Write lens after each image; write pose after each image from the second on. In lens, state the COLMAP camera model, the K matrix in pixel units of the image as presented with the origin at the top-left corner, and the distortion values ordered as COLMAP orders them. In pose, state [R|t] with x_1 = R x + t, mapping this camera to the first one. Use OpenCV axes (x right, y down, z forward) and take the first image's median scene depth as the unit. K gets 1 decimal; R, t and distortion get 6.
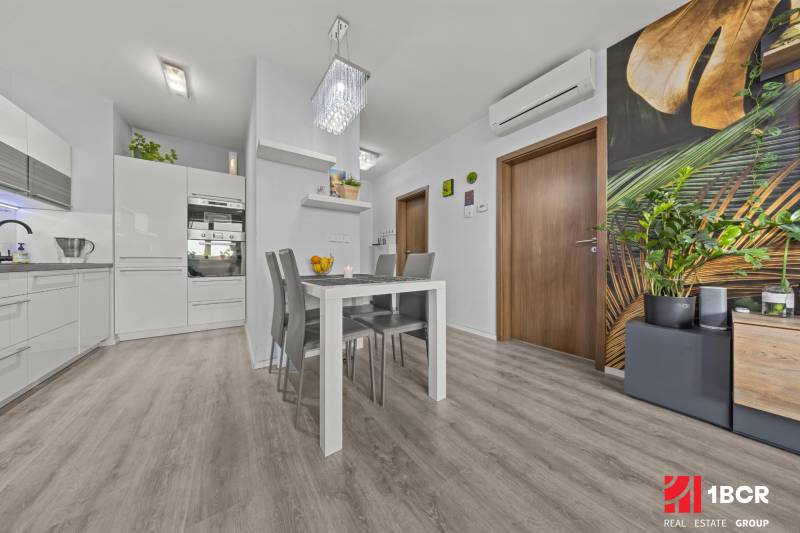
lens RADIAL K [[236.9, 0, 395.3], [0, 236.9, 262.0], [0, 0, 1]] dist [-0.003504, 0.000161]
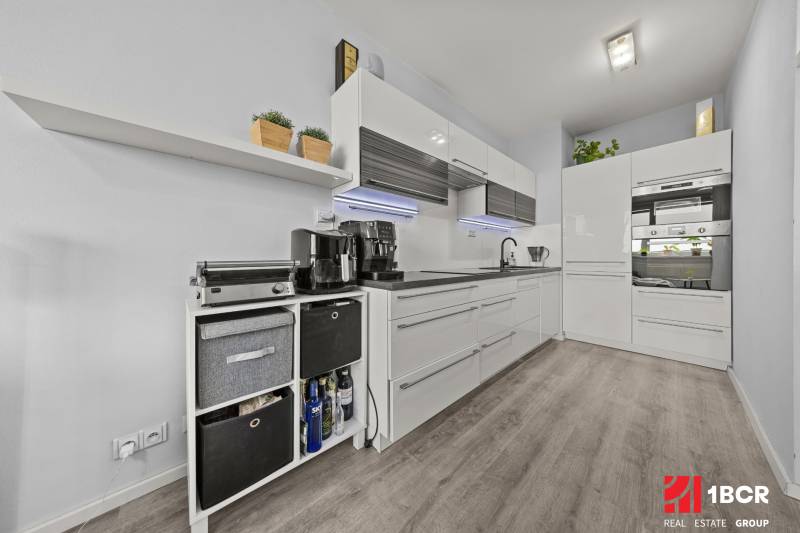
lens RADIAL K [[245.7, 0, 396.6], [0, 245.7, 258.7], [0, 0, 1]] dist [0.001335, 0.000032]
pose [[0.116575, 0.003776, -0.993175, -0.183717], [0.004825, 0.999979, 0.004369, -0.058089], [0.993170, -0.005302, 0.116555, 0.124365]]
